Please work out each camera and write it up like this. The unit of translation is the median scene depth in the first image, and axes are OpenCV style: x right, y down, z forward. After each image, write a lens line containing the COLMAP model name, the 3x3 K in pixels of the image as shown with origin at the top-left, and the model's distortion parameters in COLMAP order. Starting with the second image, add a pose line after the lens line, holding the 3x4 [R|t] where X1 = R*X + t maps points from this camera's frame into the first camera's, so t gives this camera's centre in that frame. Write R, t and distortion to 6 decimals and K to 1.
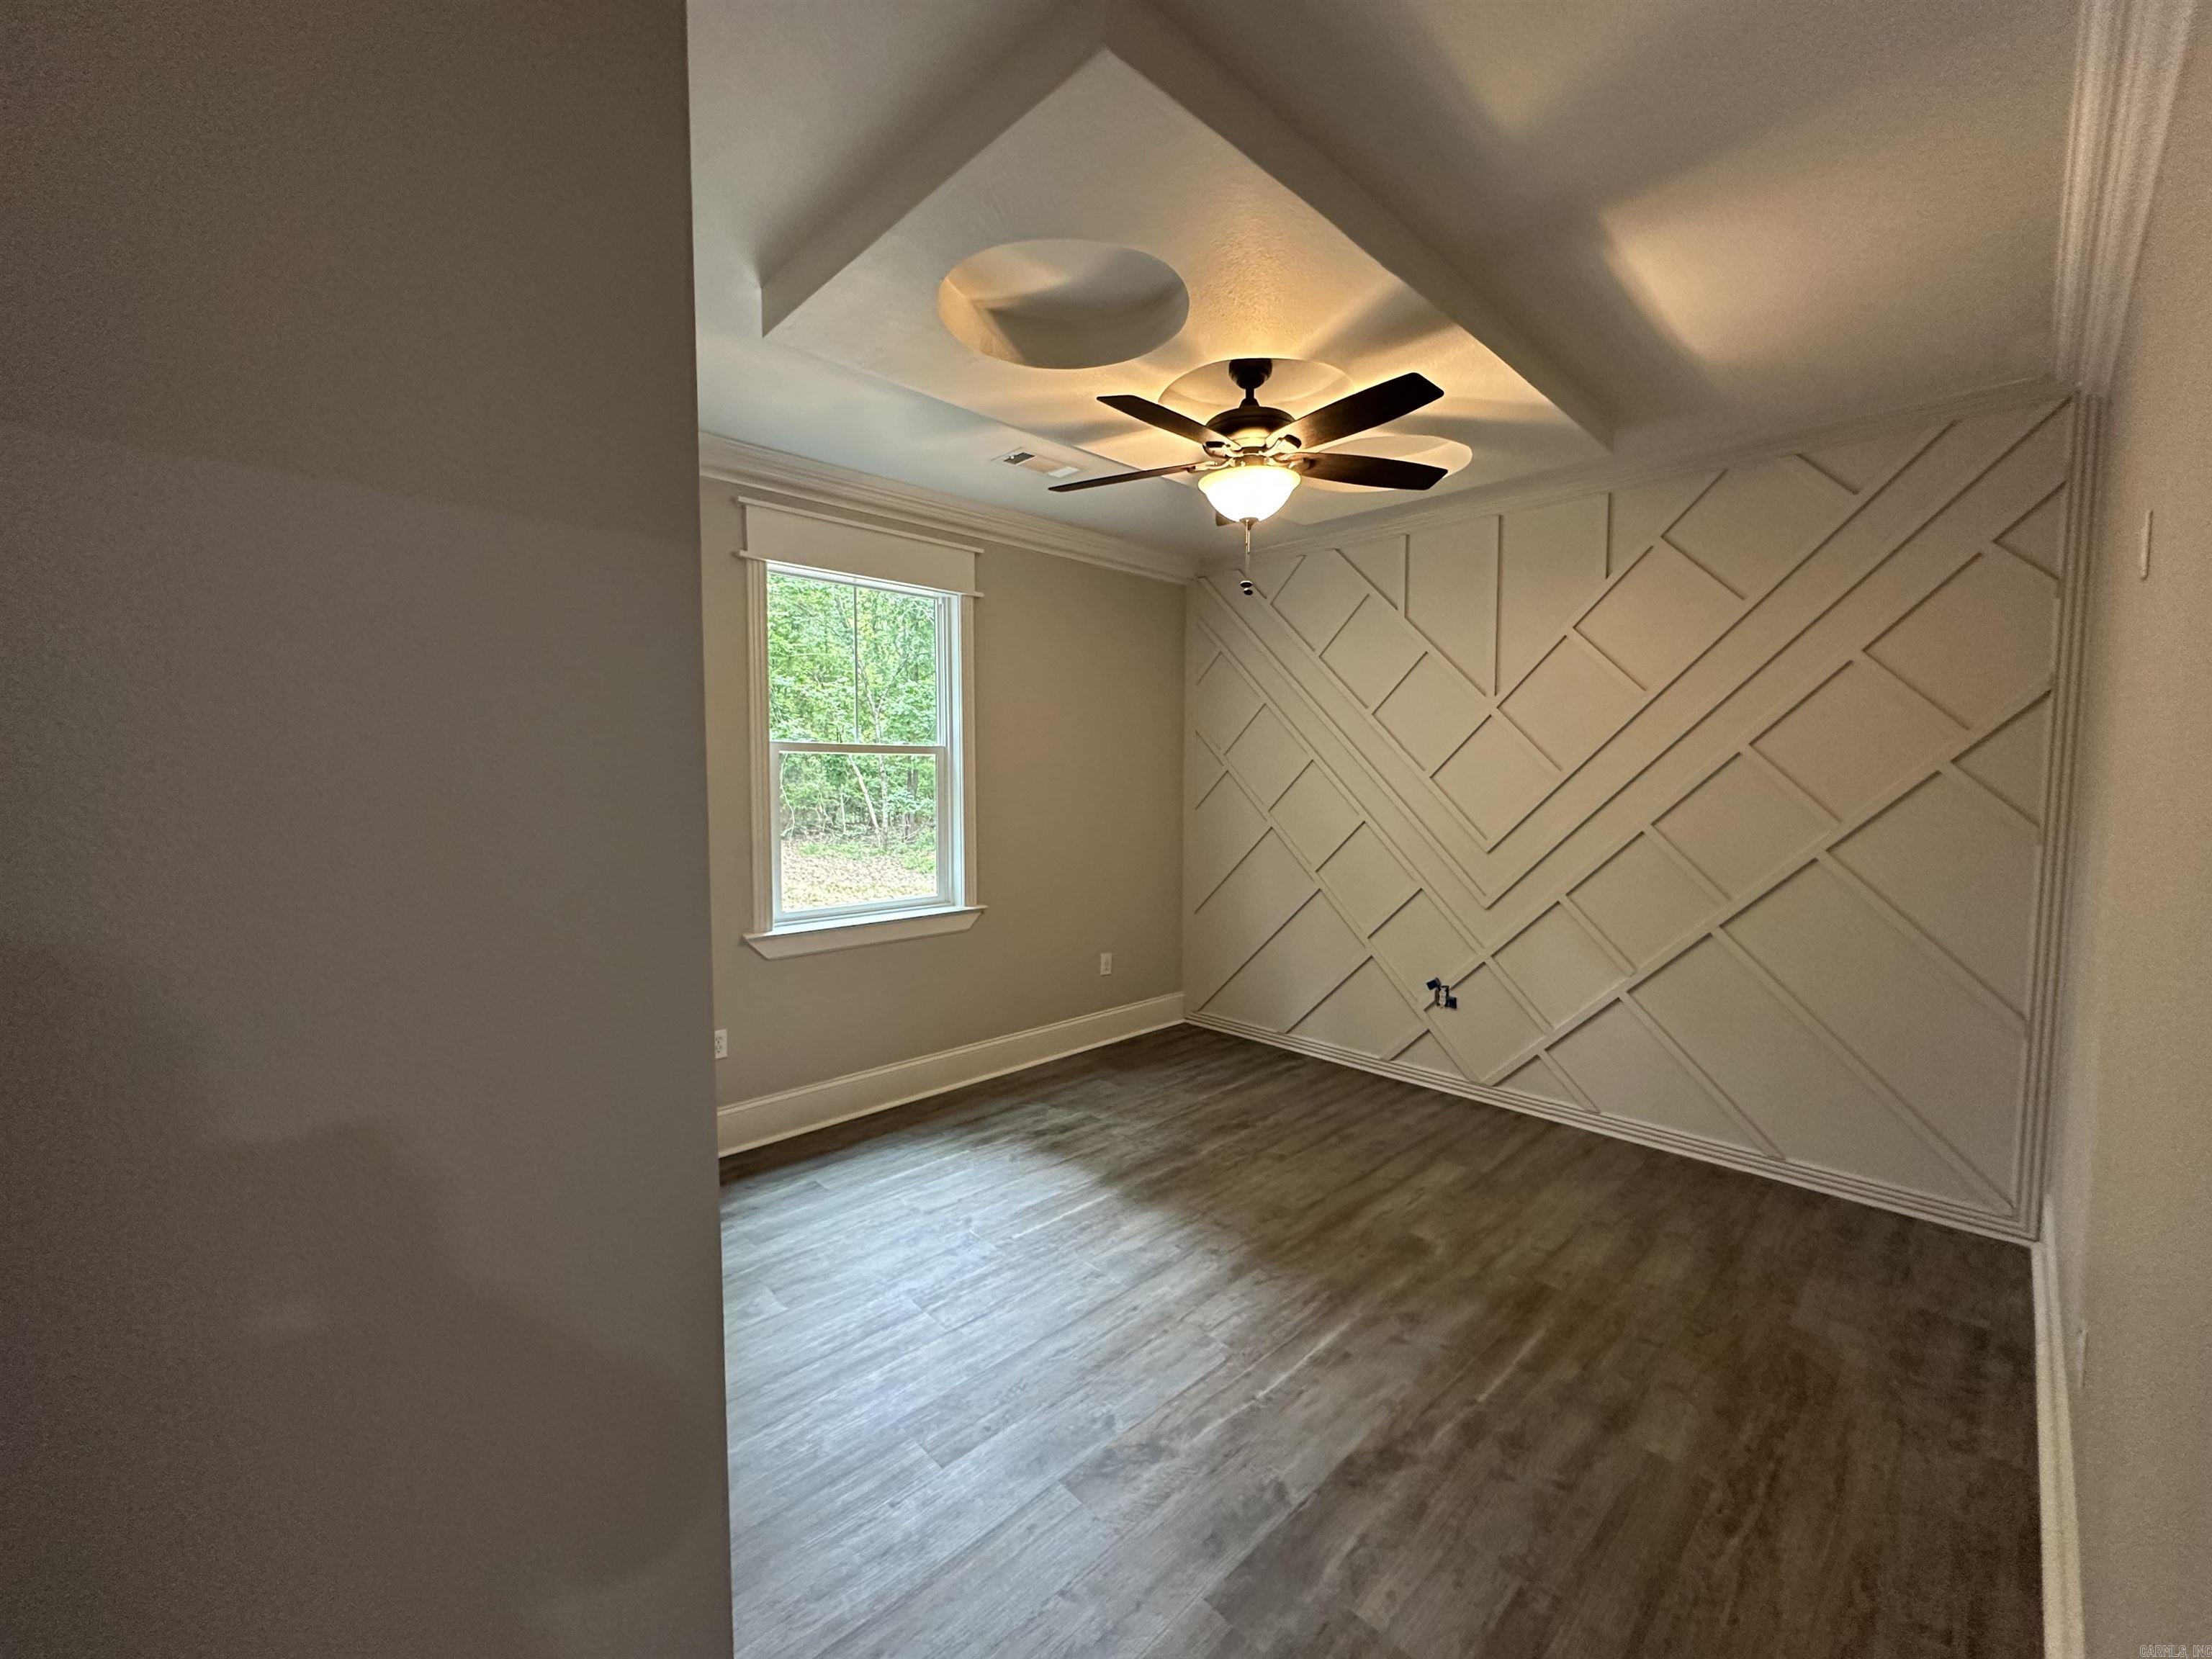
lens RADIAL K [[882.1, 0, 1094.2], [0, 882.1, 821.9], [0, 0, 1]] dist [-0.003256, 0.001203]
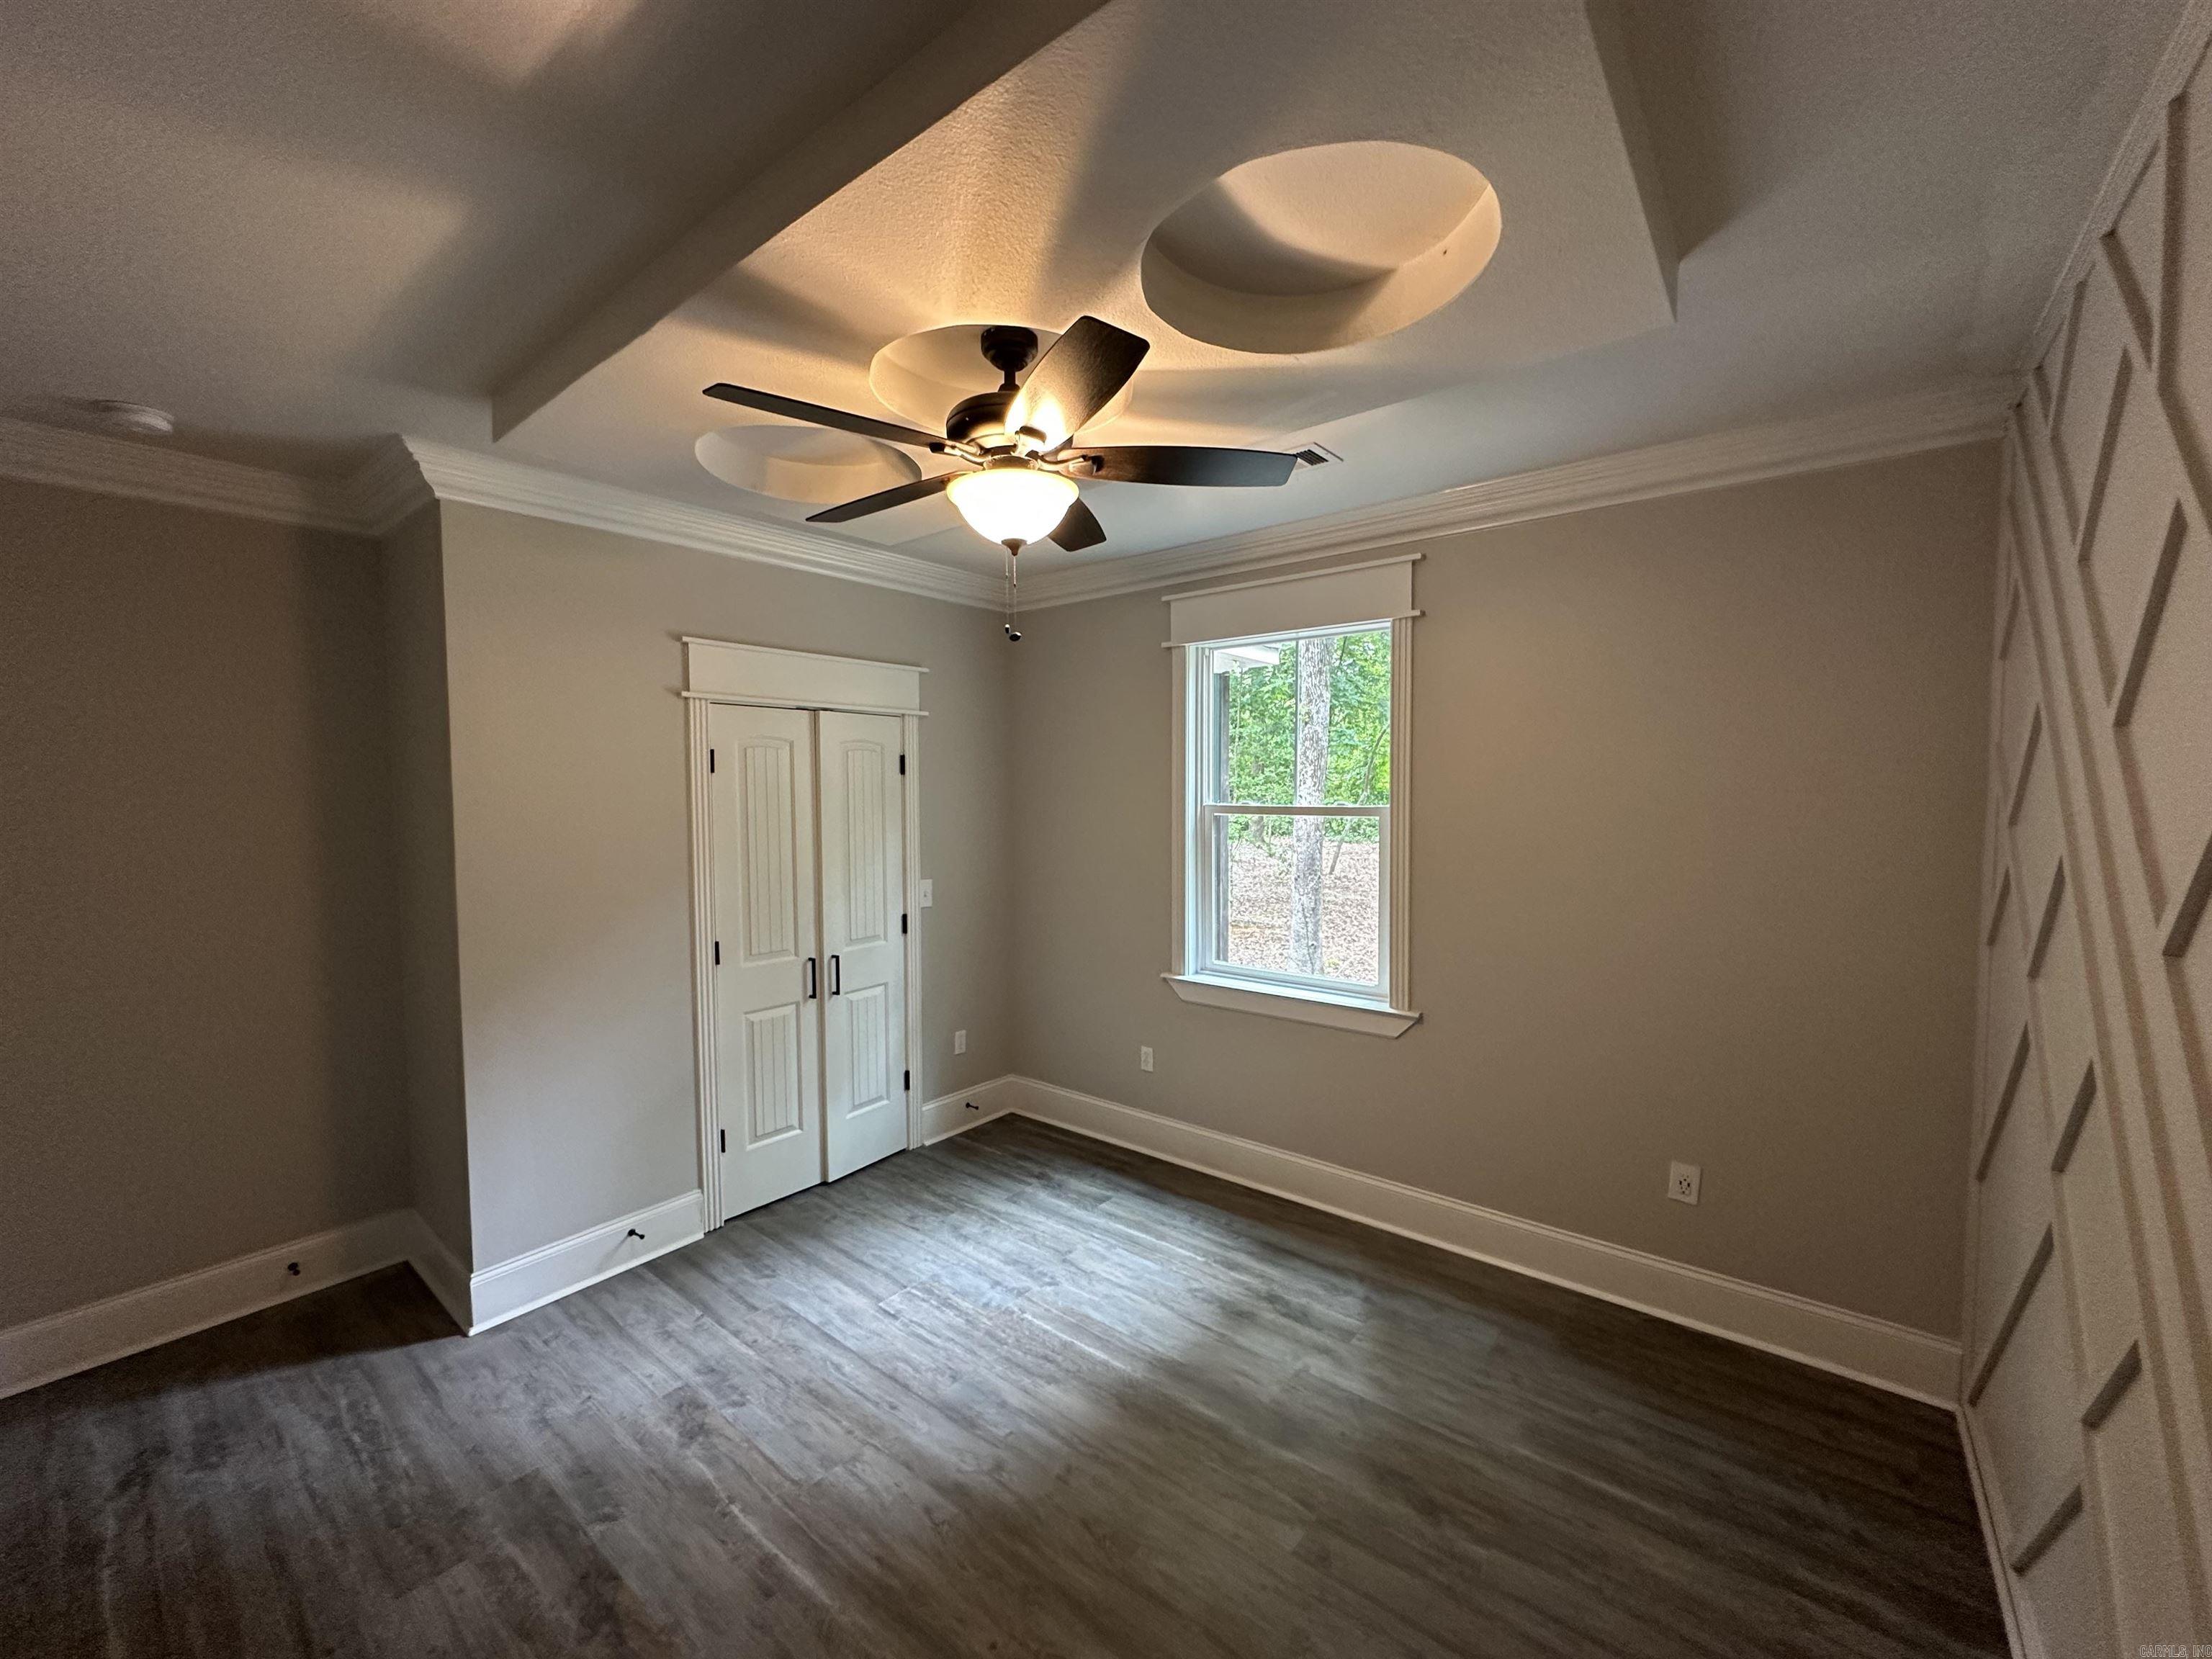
lens RADIAL K [[882.1, 0, 1117.7], [0, 882.1, 825.6], [0, 0, 1]] dist [-0.003256, 0.001203]
pose [[0.136315, 0.041460, -0.989798, 1.072539], [-0.051995, 0.998046, 0.034645, -0.149968], [0.989300, 0.046742, 0.138205, 1.130700]]
